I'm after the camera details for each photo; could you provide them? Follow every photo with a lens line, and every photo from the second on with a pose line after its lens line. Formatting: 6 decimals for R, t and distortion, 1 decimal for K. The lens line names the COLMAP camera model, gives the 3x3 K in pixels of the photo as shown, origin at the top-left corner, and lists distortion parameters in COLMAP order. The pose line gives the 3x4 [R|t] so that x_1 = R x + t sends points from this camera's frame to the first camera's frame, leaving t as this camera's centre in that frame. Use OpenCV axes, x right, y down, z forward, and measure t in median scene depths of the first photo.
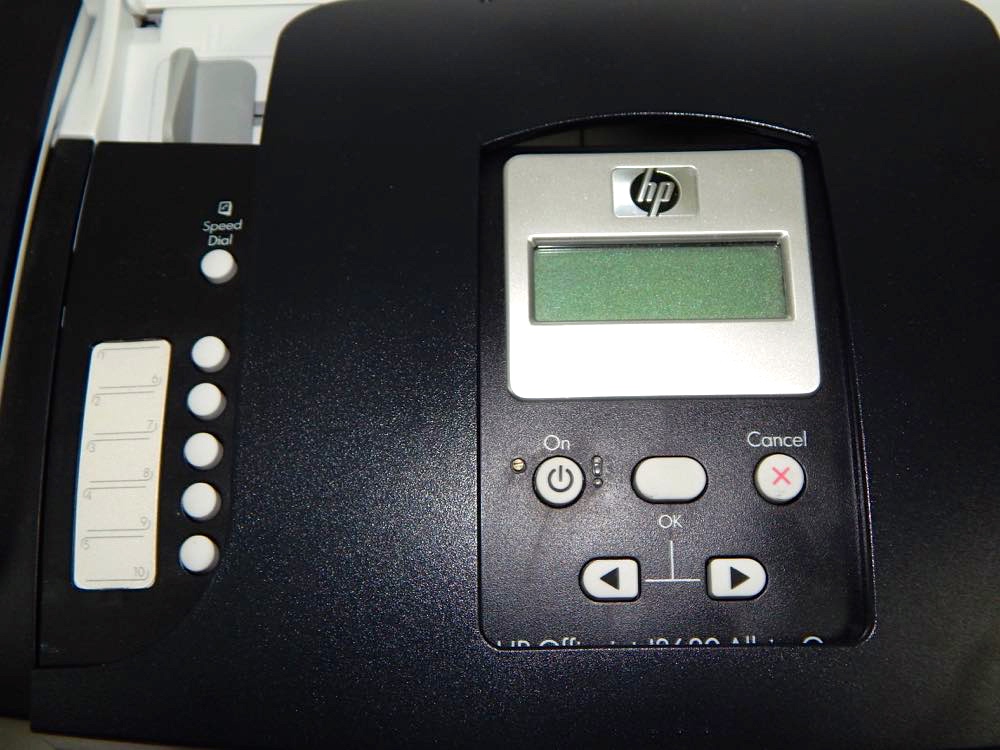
lens RADIAL K [[1263.2, 0, 500.0], [0, 1263.2, 375.0], [0, 0, 1]] dist [-0.006281, -0.056796]
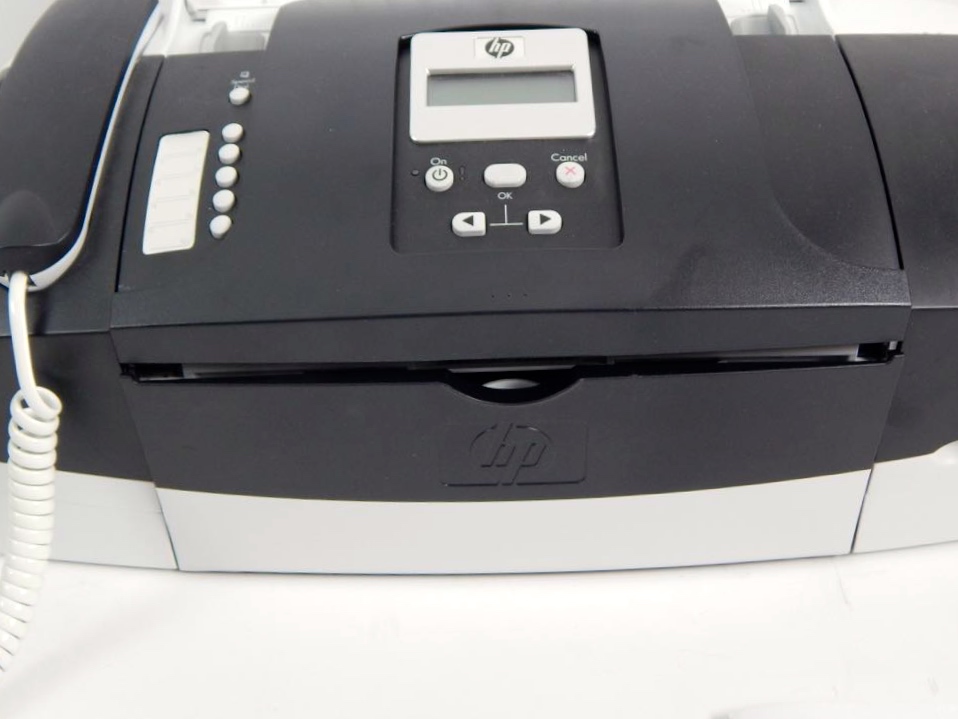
lens RADIAL K [[1164.3, 0, 479.0], [0, 1164.3, 359.5], [0, 0, 1]] dist [-0.029115, -0.032268]
pose [[0.999901, -0.003761, 0.013571, 0.075342], [0.007241, 0.963840, -0.266384, 0.707143], [-0.012078, 0.266456, 0.963771, -0.412656]]
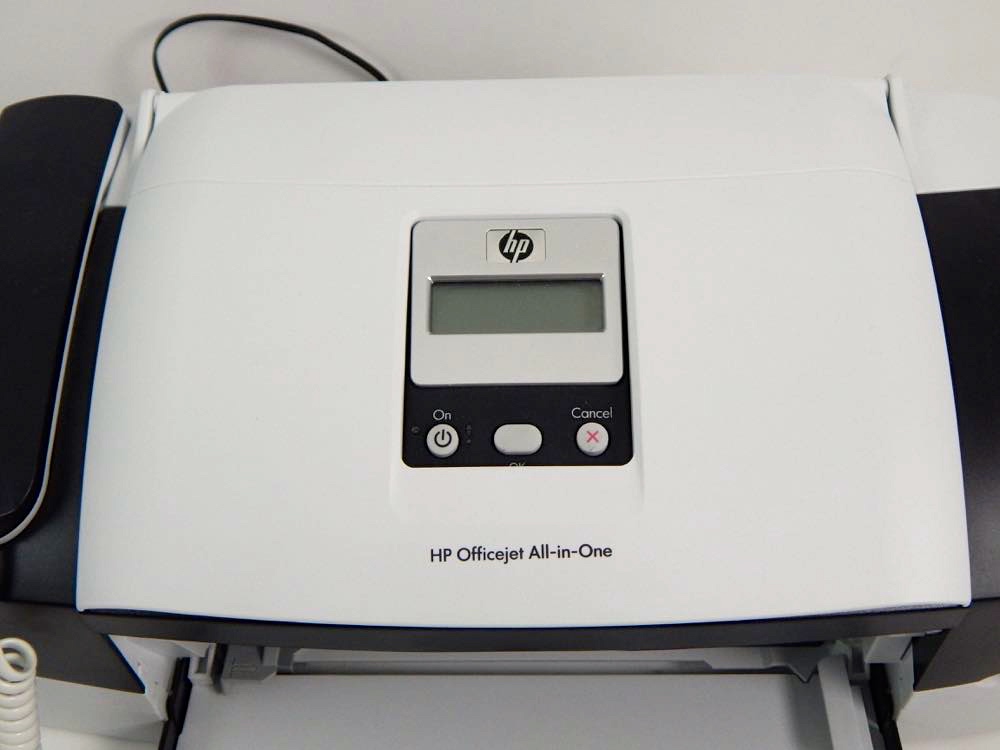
lens RADIAL K [[1215.3, 0, 500.0], [0, 1215.3, 375.0], [0, 0, 1]] dist [-0.029115, -0.032268]
pose [[0.999973, 0.004389, -0.005950, 0.118130], [-0.004709, 0.998480, -0.054920, 0.083084], [0.005700, 0.054946, 0.998473, -0.399854]]
